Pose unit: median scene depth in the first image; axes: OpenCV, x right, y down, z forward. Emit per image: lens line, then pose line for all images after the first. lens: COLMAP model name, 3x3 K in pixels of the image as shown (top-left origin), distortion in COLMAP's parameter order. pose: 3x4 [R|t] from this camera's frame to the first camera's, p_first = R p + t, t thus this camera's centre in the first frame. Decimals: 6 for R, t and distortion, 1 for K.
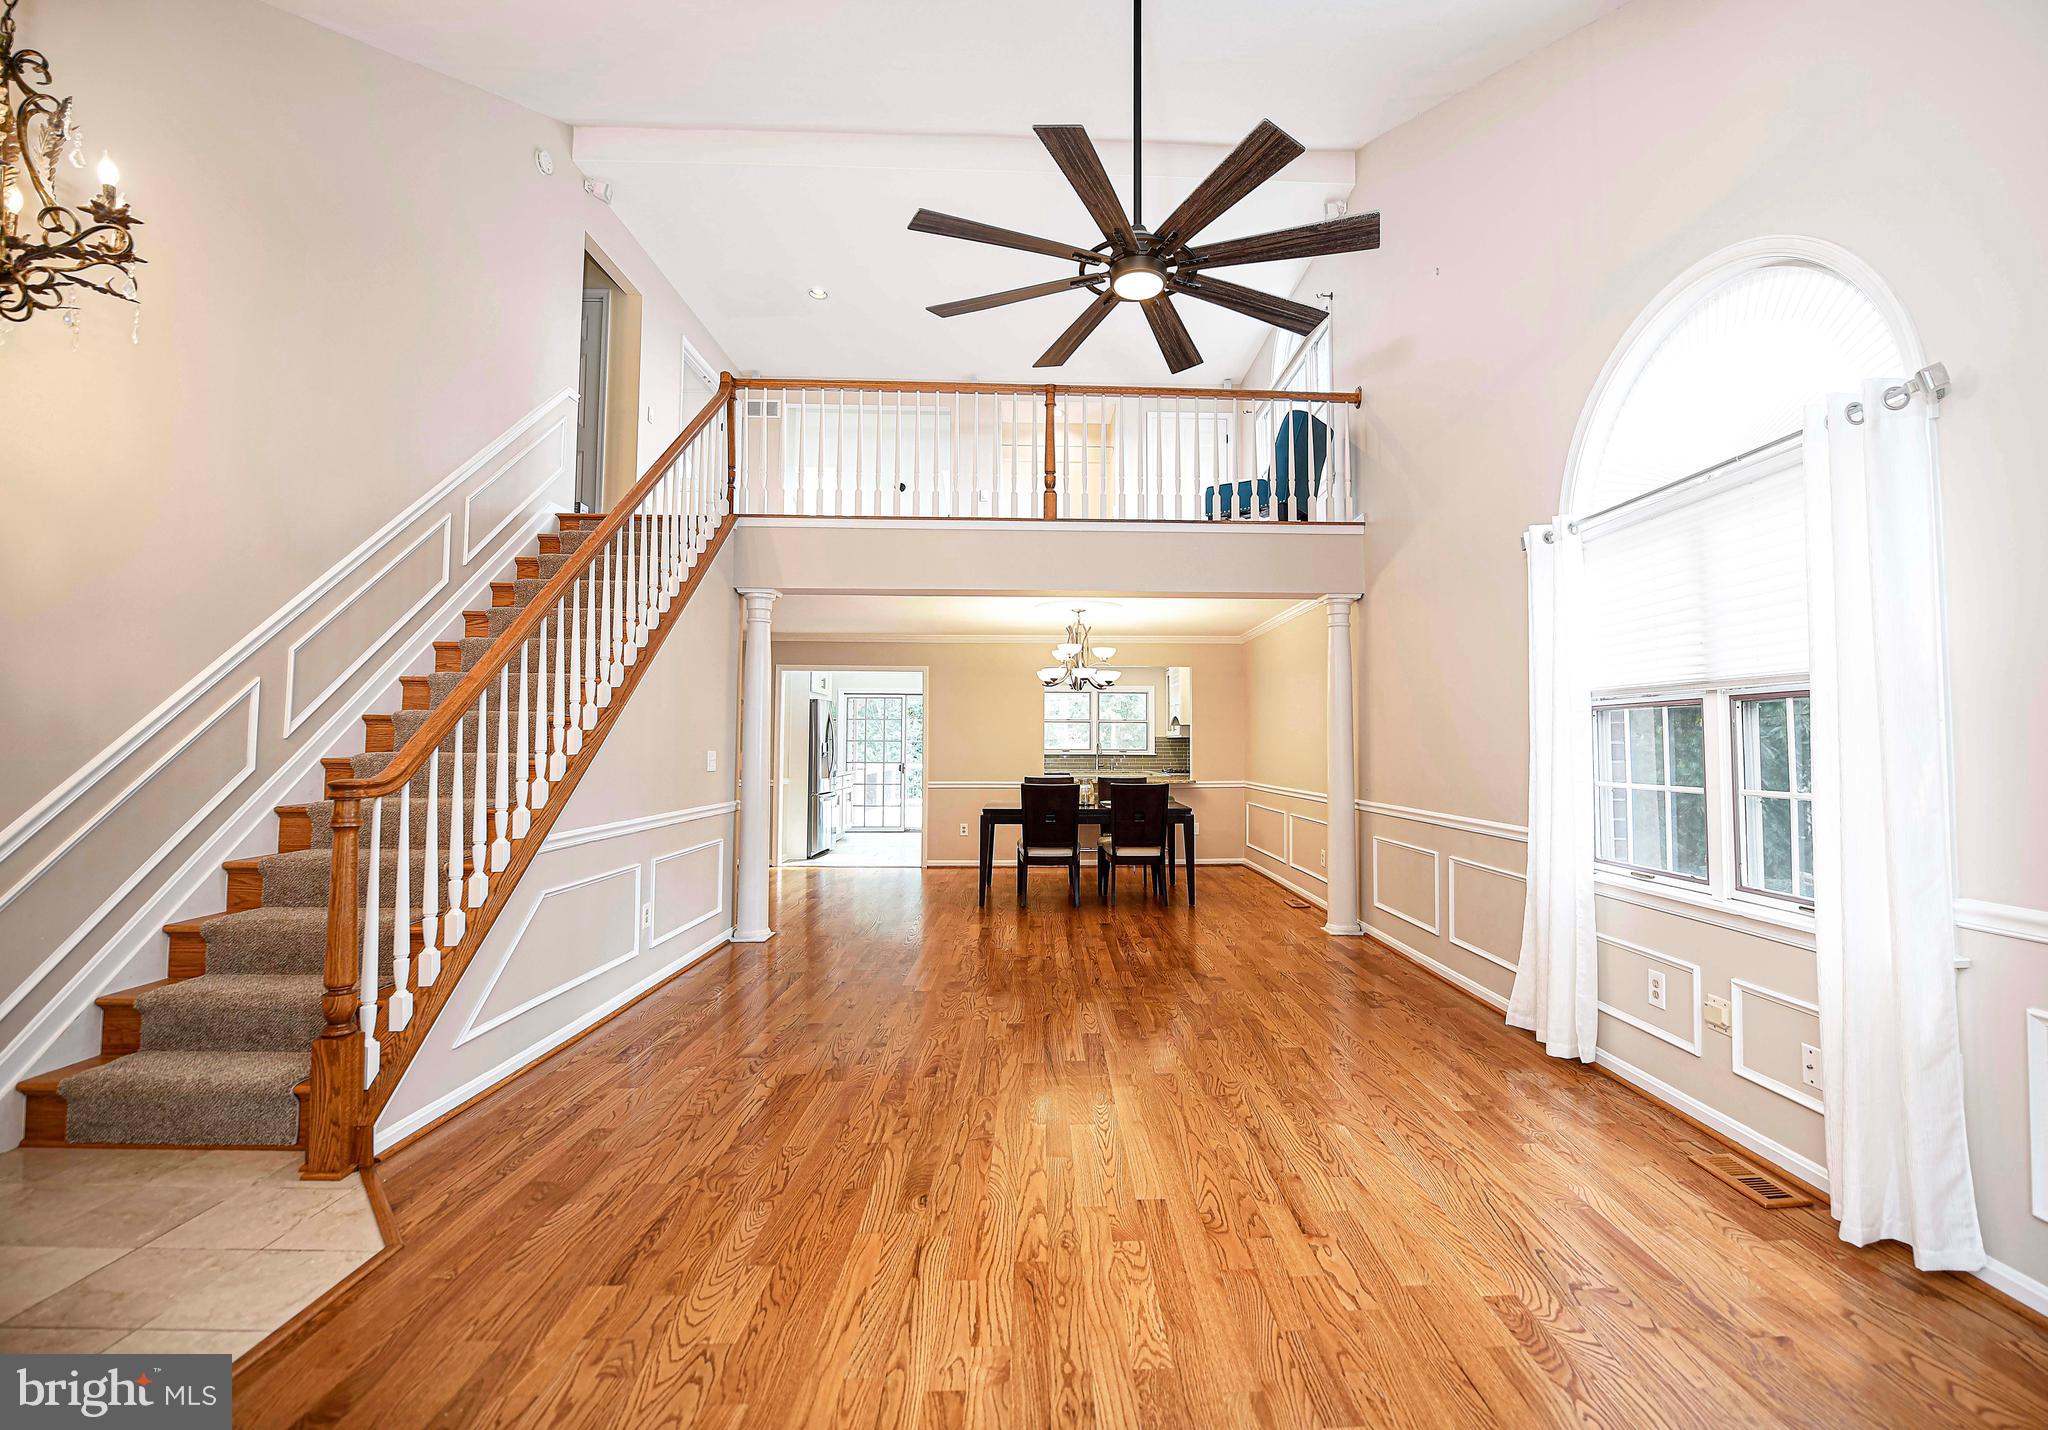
lens RADIAL K [[872.8, 0, 1078.9], [0, 872.8, 703.4], [0, 0, 1]] dist [-0.016144, -0.002092]
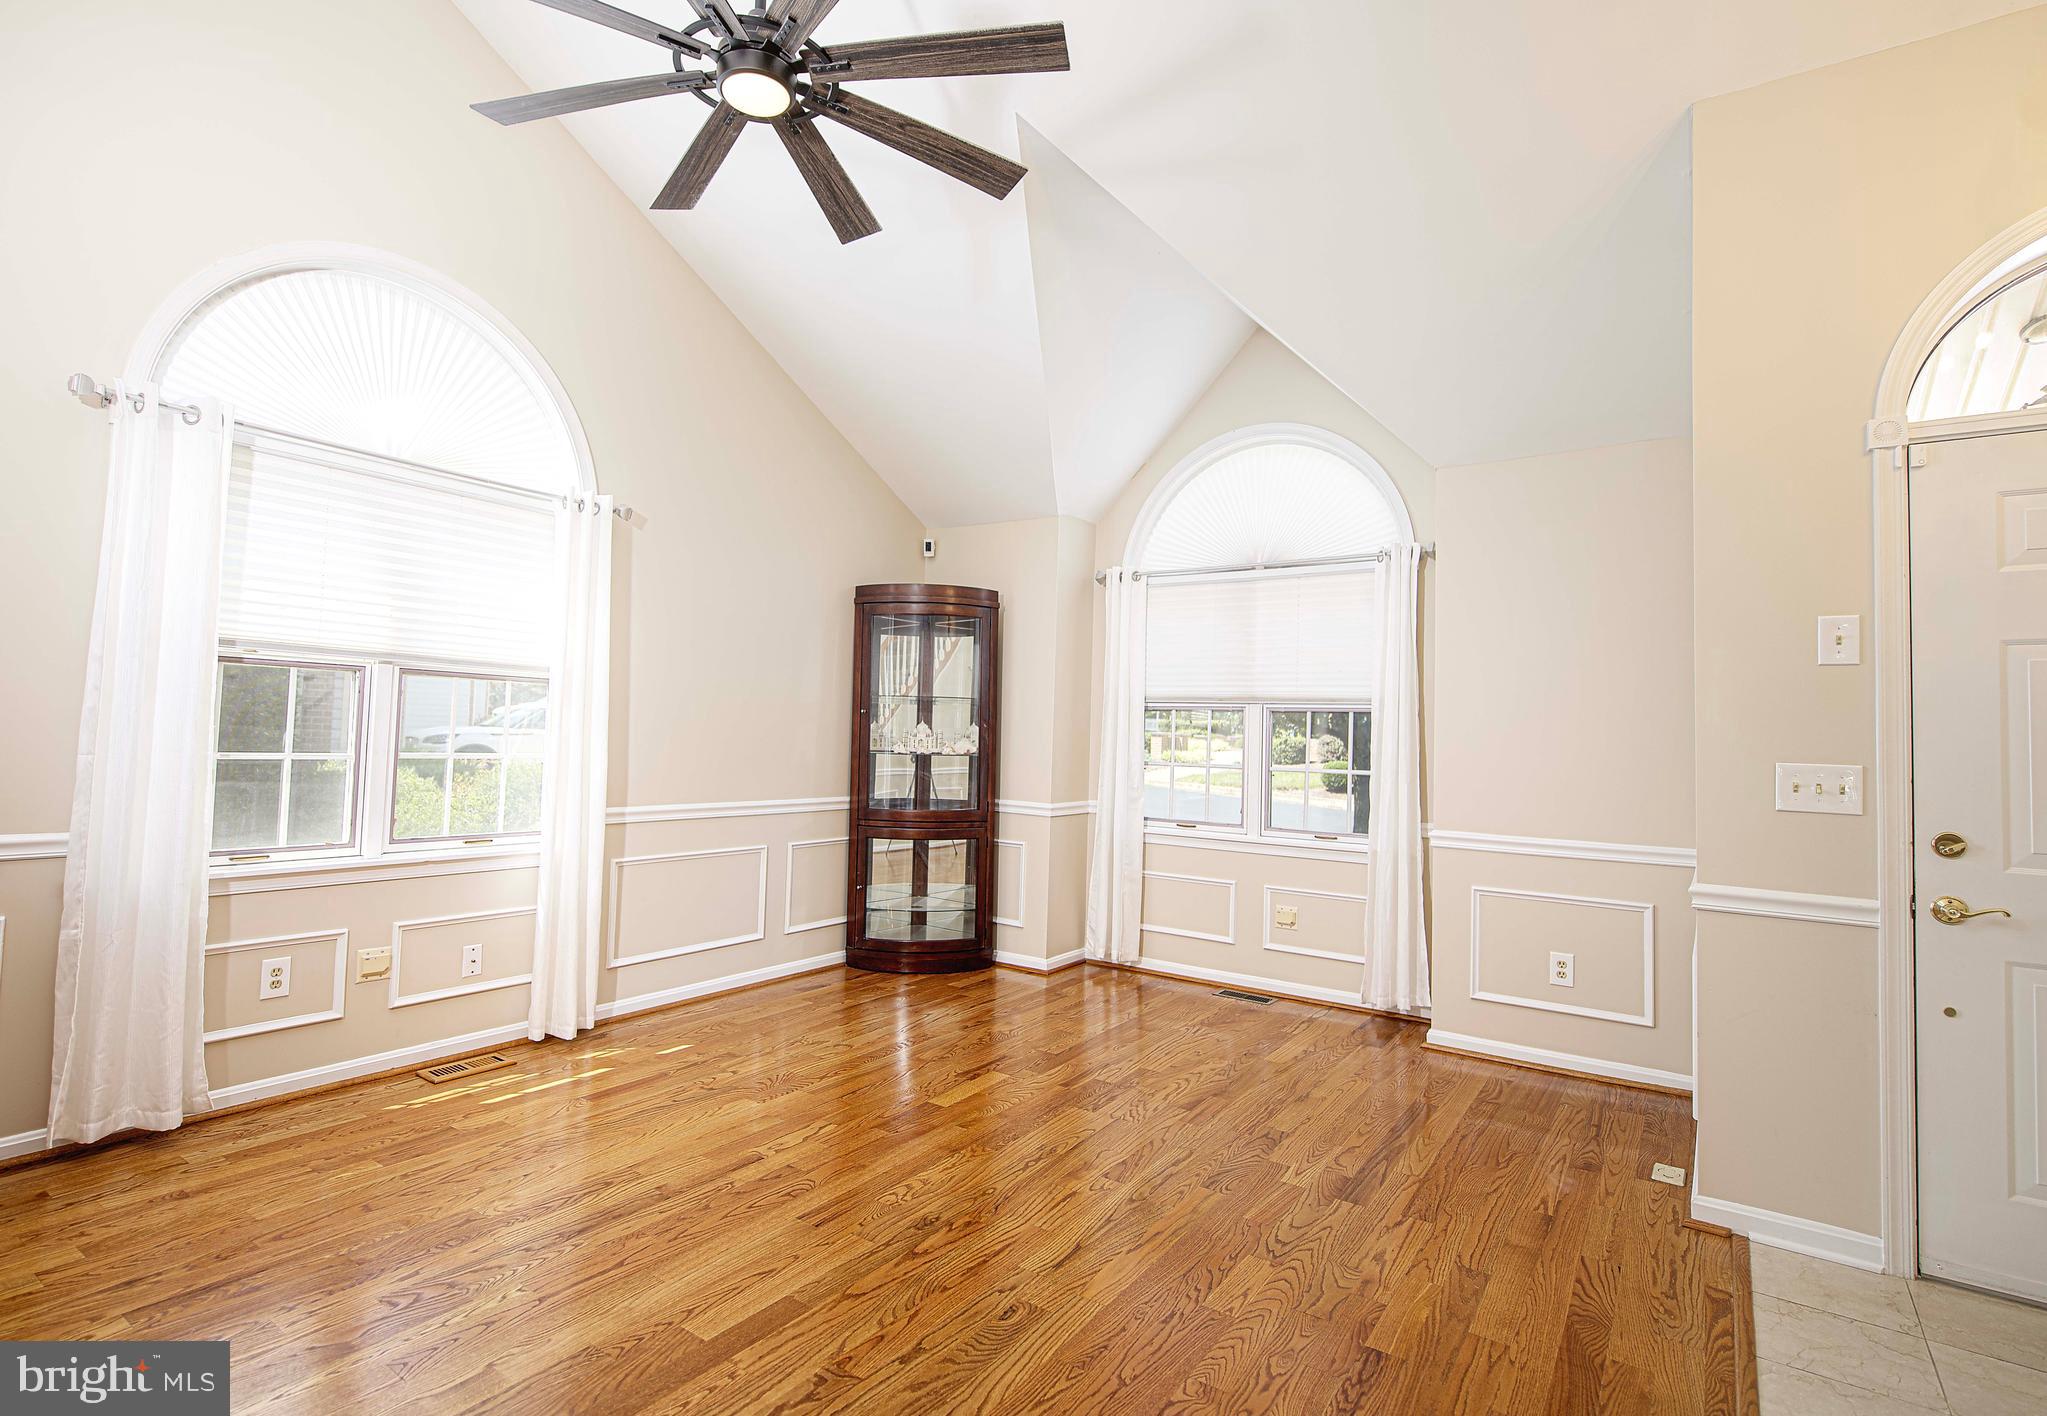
lens RADIAL K [[992.0, 0, 994.9], [0, 992.0, 695.3], [0, 0, 1]] dist [0.002215, -0.001310]
pose [[-0.788306, 0.001346, 0.615282, -0.559694], [-0.061992, 0.994735, -0.081601, 0.073345], [-0.612153, -0.102469, -0.784072, 1.372058]]
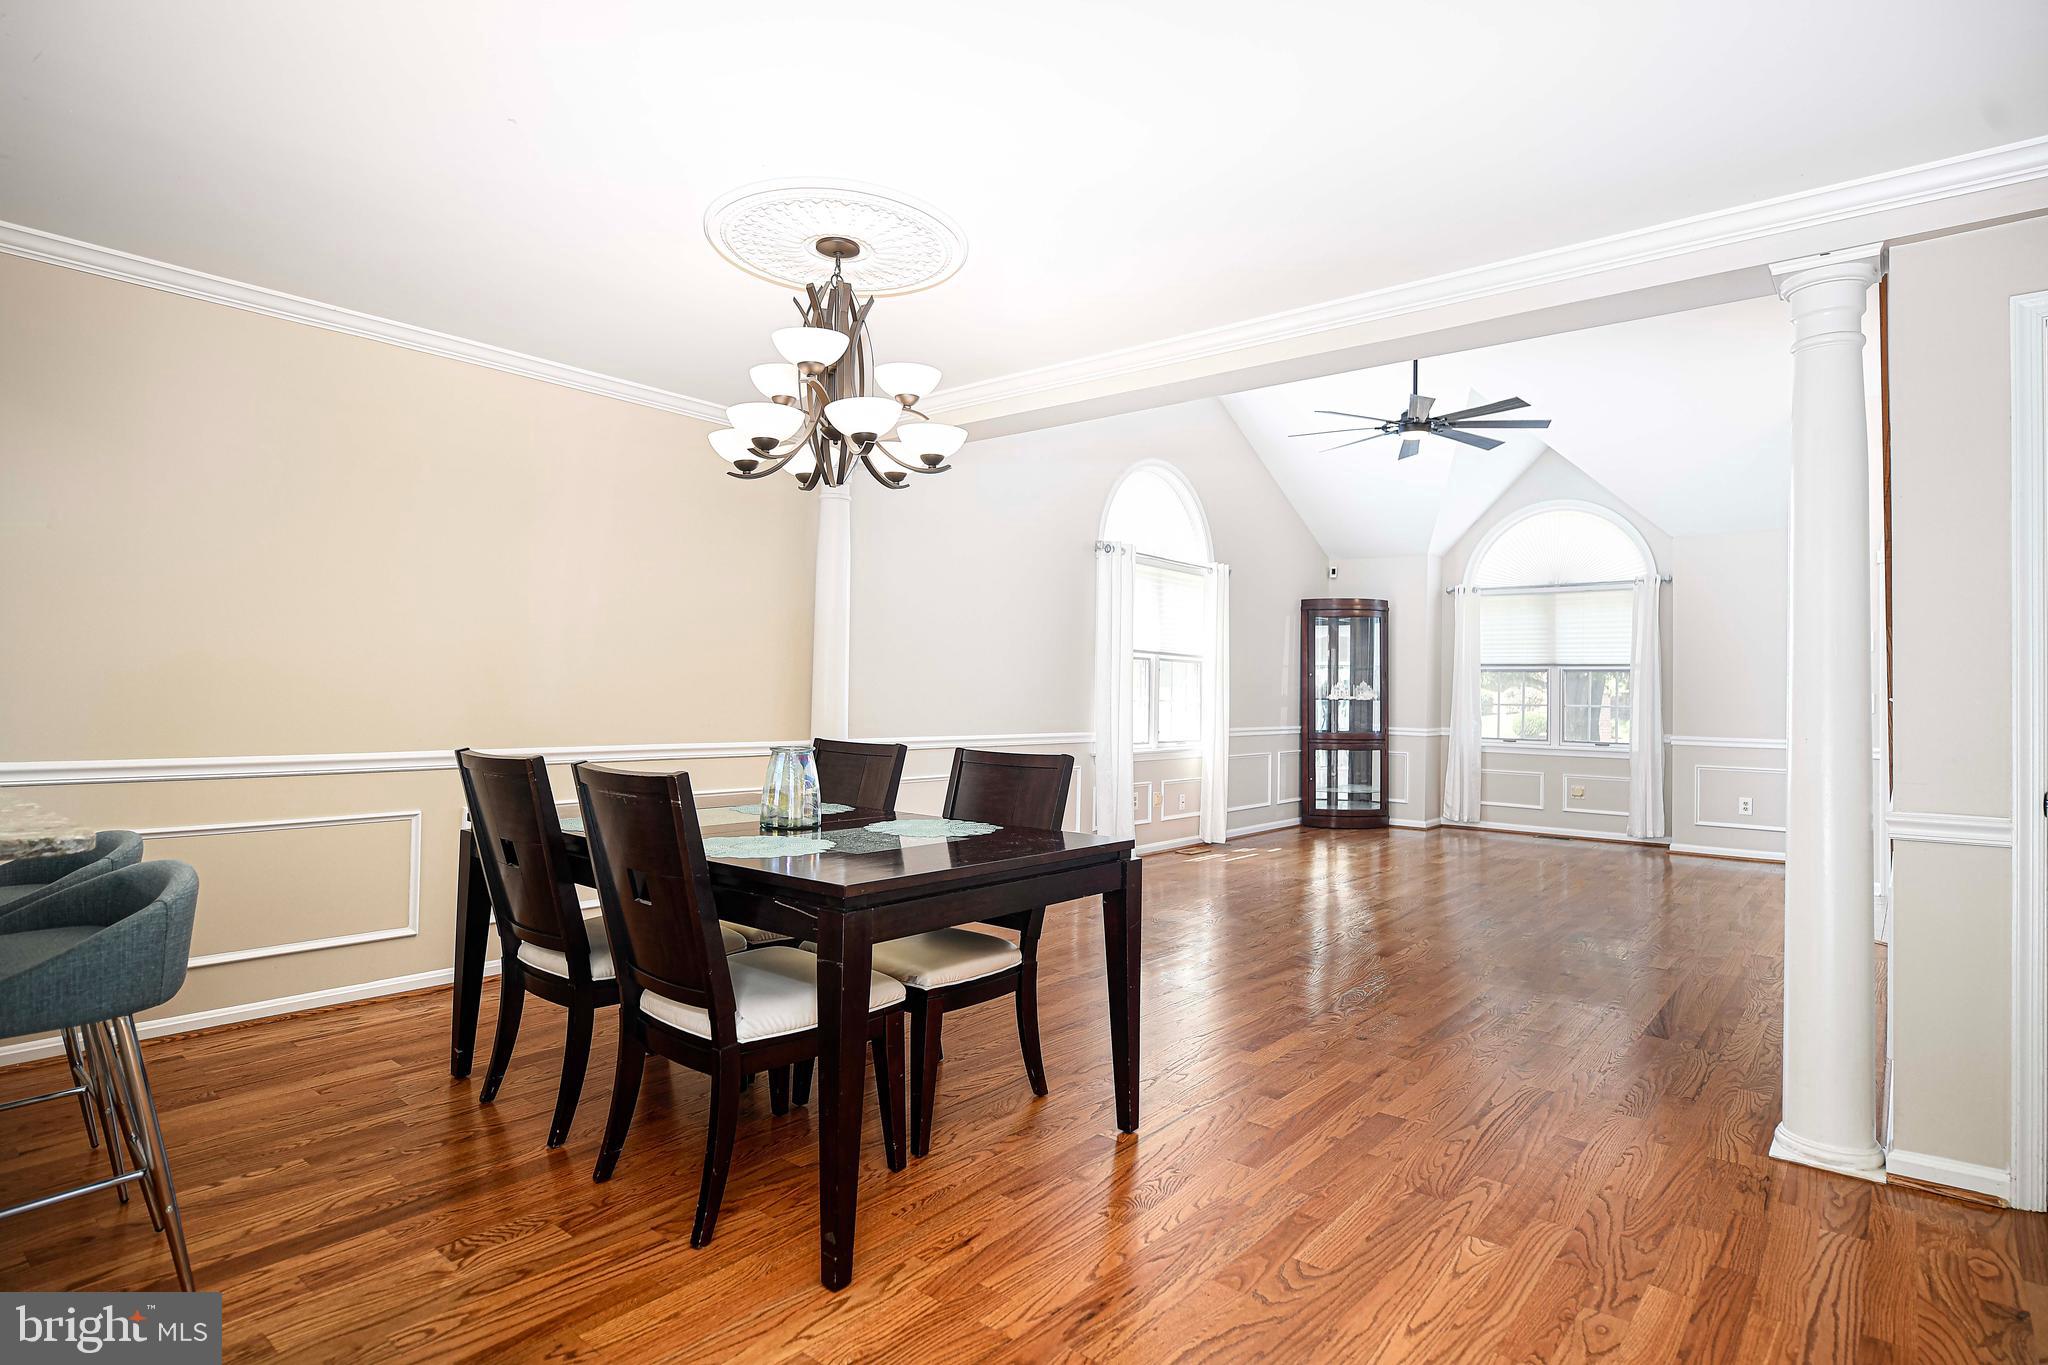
lens RADIAL K [[1068.6, 0, 1026.7], [0, 1068.6, 676.1], [0, 0, 1]] dist [-0.001671, -0.000943]
pose [[-0.741932, -0.002978, 0.670468, -0.789520], [-0.052000, 0.997234, -0.053113, 0.184613], [-0.668455, -0.074270, -0.740035, 2.996699]]
